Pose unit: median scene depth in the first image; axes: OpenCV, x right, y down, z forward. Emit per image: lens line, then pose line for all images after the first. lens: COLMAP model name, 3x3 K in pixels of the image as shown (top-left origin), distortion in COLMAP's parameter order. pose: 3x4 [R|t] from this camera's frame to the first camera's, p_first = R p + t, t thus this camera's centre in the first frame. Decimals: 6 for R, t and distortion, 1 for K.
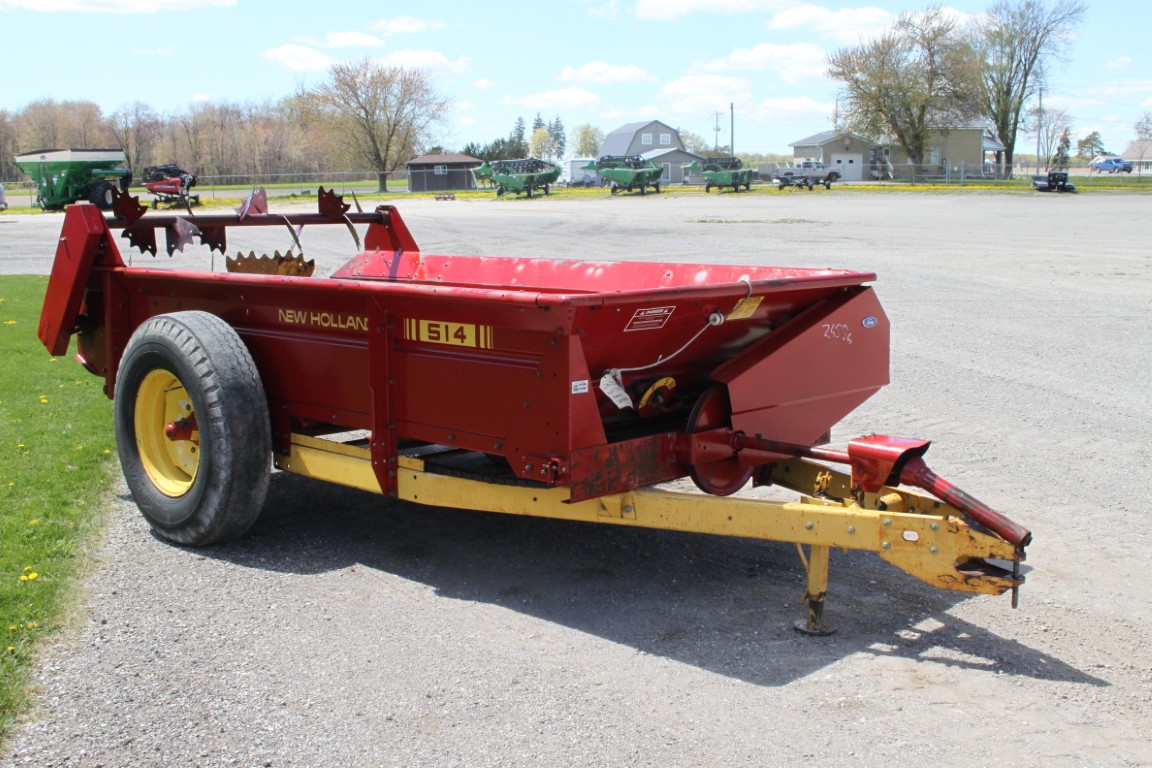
lens RADIAL K [[1367.0, 0, 574.7], [0, 1367.0, 384.3], [0, 0, 1]] dist [-0.020585, 0.000000]
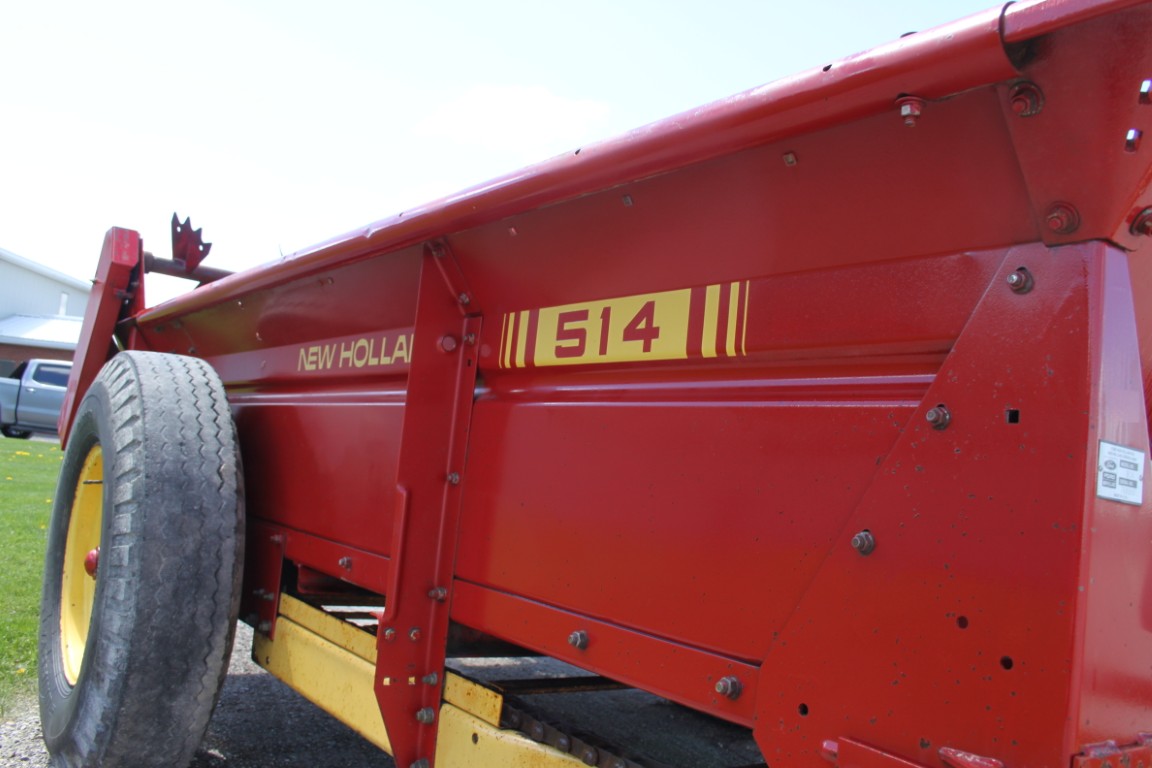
lens RADIAL K [[973.7, 0, 572.6], [0, 973.7, 380.3], [0, 0, 1]] dist [-0.078061, 0.000476]
pose [[0.980886, 0.089093, -0.172991, -0.051094], [-0.128787, 0.963686, -0.233930, 0.030164], [0.145868, 0.251738, 0.956740, 0.678767]]
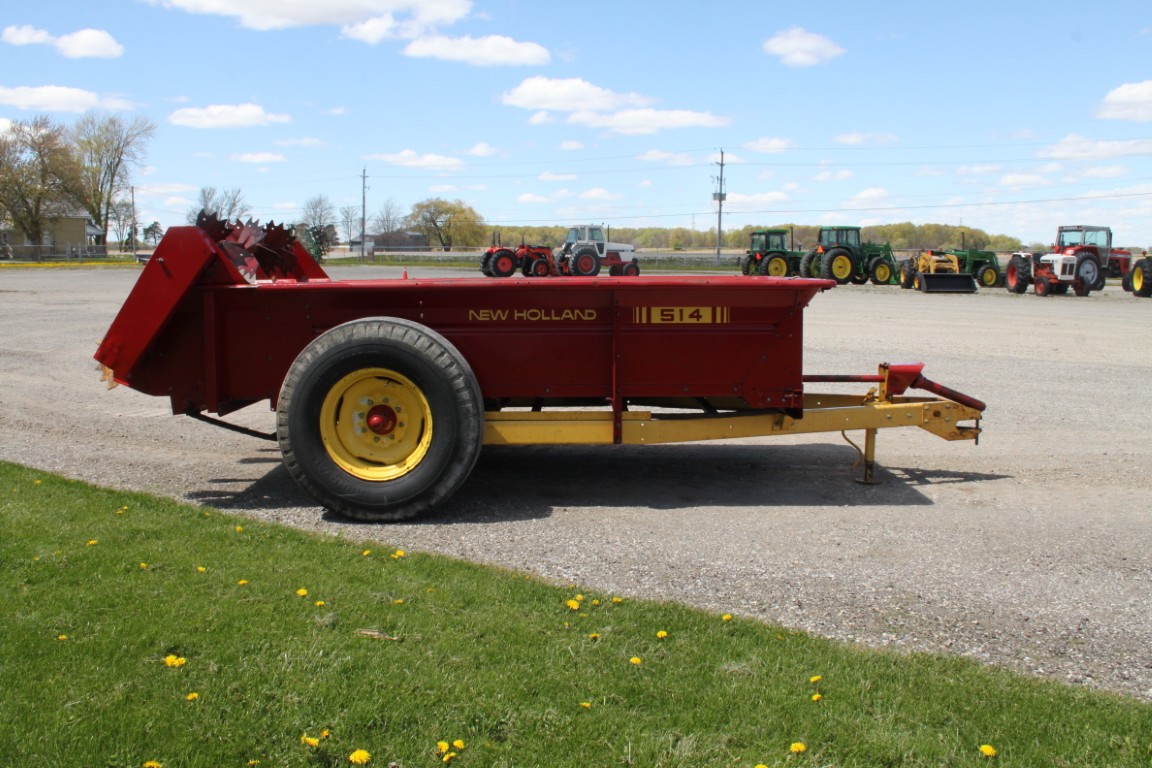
lens RADIAL K [[1090.4, 0, 575.7], [0, 1090.4, 383.9], [0, 0, 1]] dist [-0.136118, 0.000000]
pose [[0.707523, -0.072683, 0.702943, -0.848695], [0.097592, 0.995216, 0.004675, 0.014892], [-0.699919, 0.065293, 0.711231, 0.258011]]
